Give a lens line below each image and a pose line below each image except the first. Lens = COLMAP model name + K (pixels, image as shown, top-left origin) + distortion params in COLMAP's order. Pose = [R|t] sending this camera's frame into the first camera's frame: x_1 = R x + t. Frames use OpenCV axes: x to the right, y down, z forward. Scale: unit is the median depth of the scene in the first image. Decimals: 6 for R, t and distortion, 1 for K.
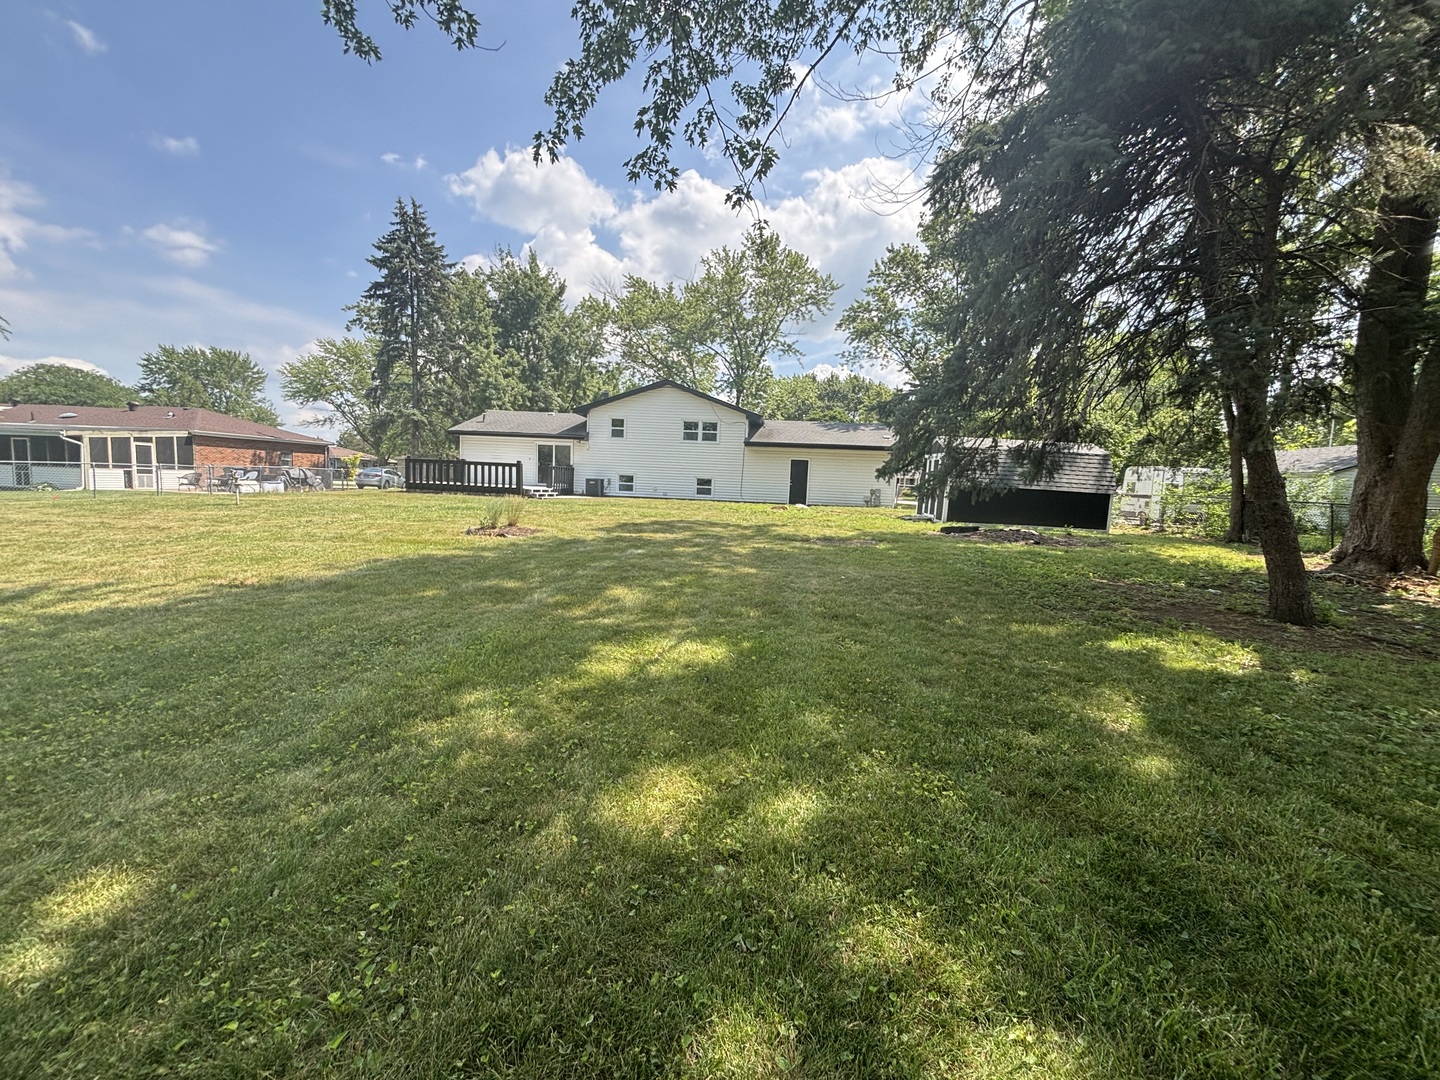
lens RADIAL K [[585.6, 0, 720.0], [0, 585.6, 540.0], [0, 0, 1]] dist [-0.000760, -0.000027]
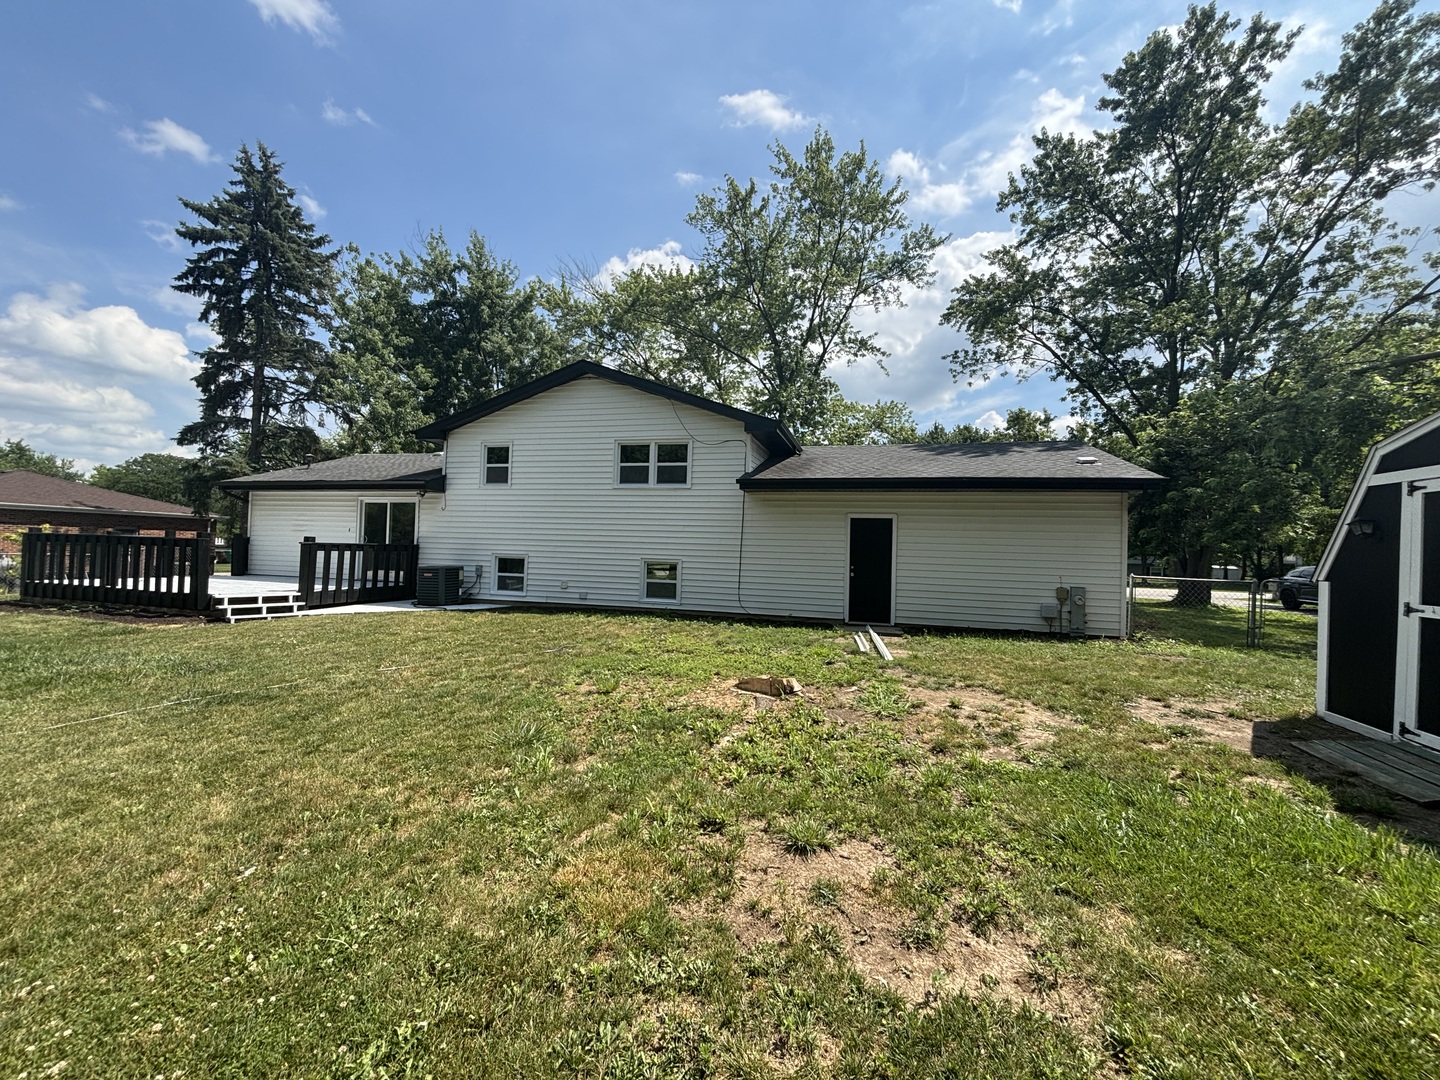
lens RADIAL K [[585.6, 0, 720.0], [0, 585.6, 540.0], [0, 0, 1]] dist [-0.000760, -0.000027]
pose [[0.985431, -0.018225, -0.169095, 0.096860], [-0.003347, 0.991971, -0.126418, -0.064522], [0.170041, 0.125142, 0.977459, 0.549127]]
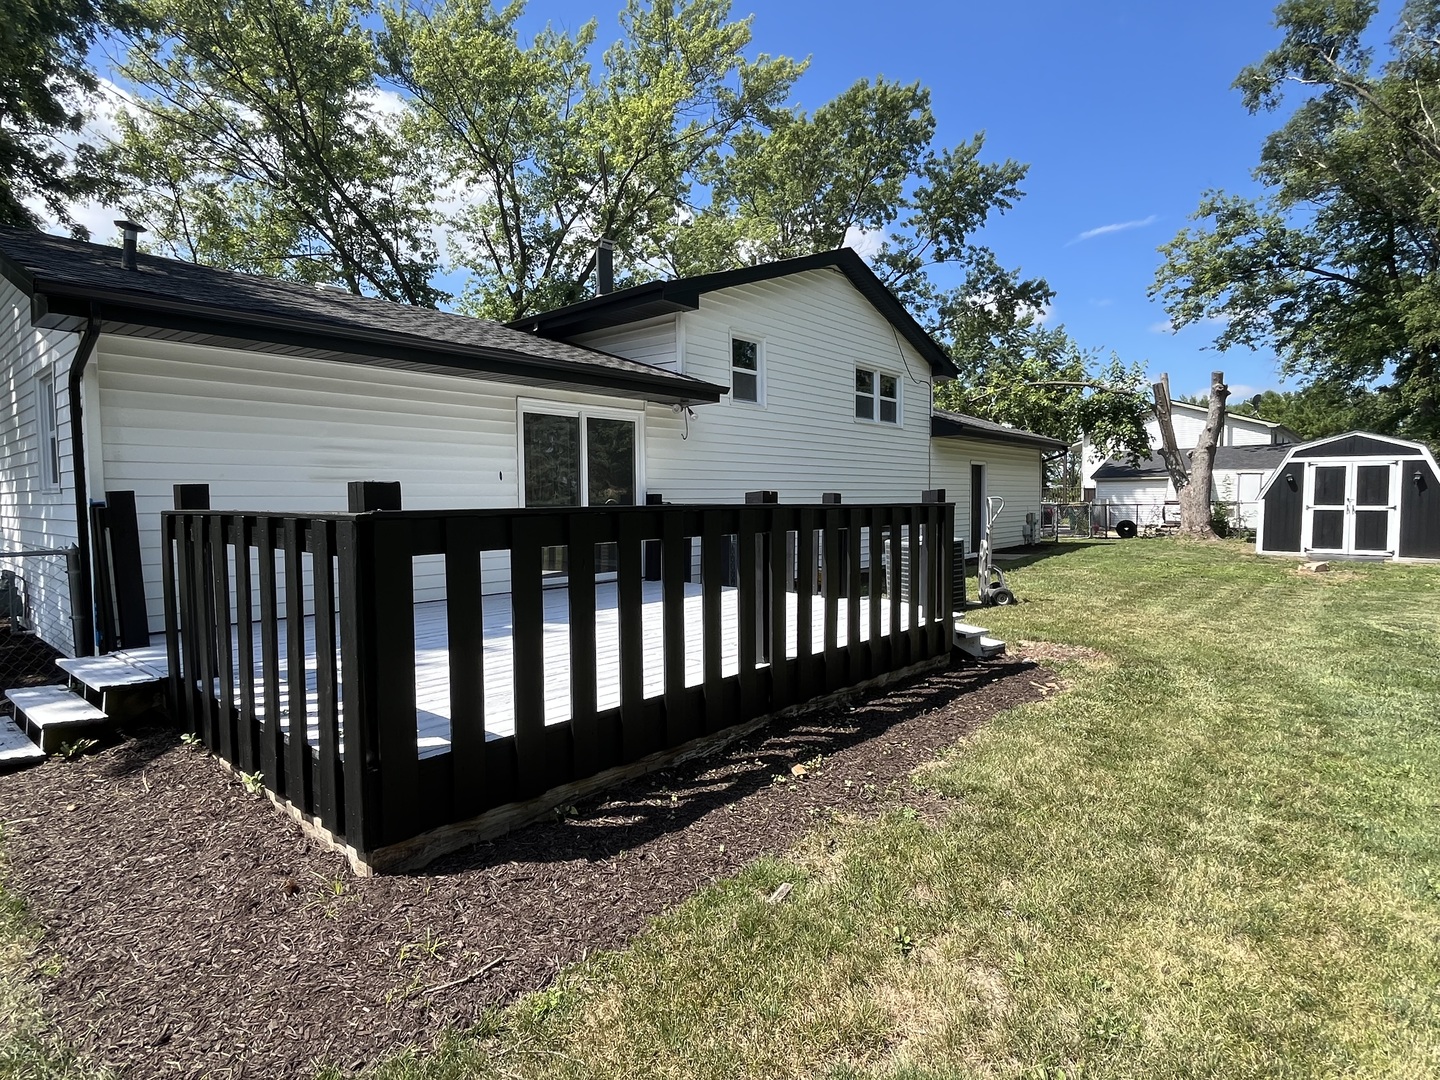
lens RADIAL K [[754.0, 0, 720.0], [0, 754.0, 540.0], [0, 0, 1]] dist [-0.002046, -0.000726]
pose [[0.579339, -0.096344, 0.809373, -0.516223], [0.112808, 0.992911, 0.037445, -0.117716], [-0.807243, 0.069610, 0.586101, 0.780537]]
